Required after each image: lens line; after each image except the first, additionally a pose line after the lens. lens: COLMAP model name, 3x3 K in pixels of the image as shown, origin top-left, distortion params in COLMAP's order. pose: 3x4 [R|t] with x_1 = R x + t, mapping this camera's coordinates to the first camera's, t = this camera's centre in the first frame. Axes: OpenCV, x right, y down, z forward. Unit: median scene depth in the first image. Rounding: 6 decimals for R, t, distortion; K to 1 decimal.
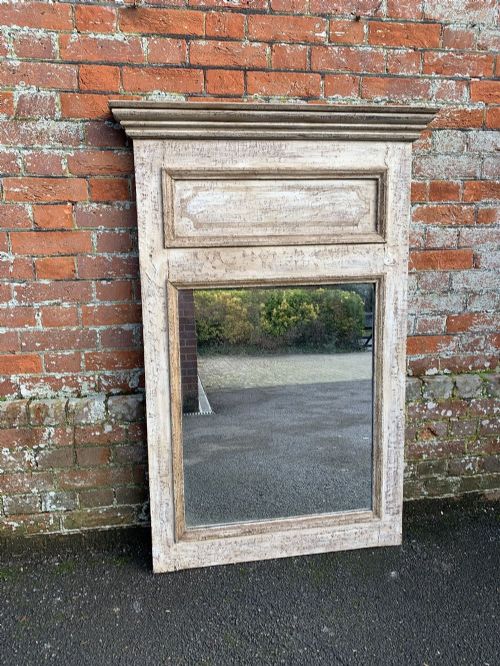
lens RADIAL K [[413.4, 0, 258.1], [0, 413.4, 358.0], [0, 0, 1]] dist [-0.000649, -0.000748]
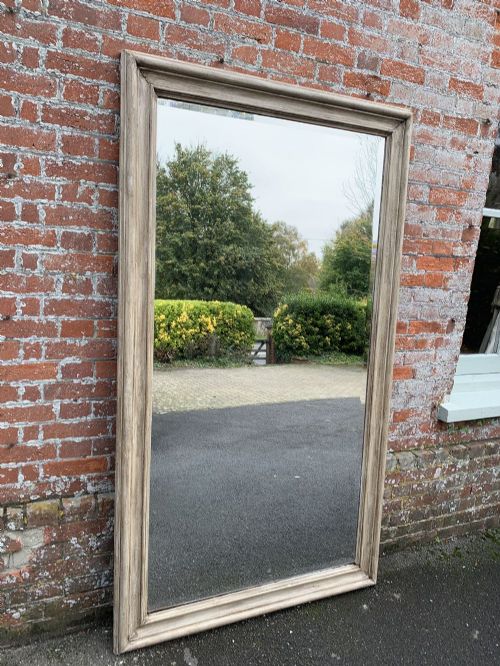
lens RADIAL K [[443.8, 0, 253.9], [0, 443.8, 354.2], [0, 0, 1]] dist [0.008141, 0.004064]
pose [[0.962046, 0.032313, 0.270968, -0.461913], [-0.030675, 0.999477, -0.010279, -0.299841], [-0.271159, 0.001577, 0.962533, -0.354698]]
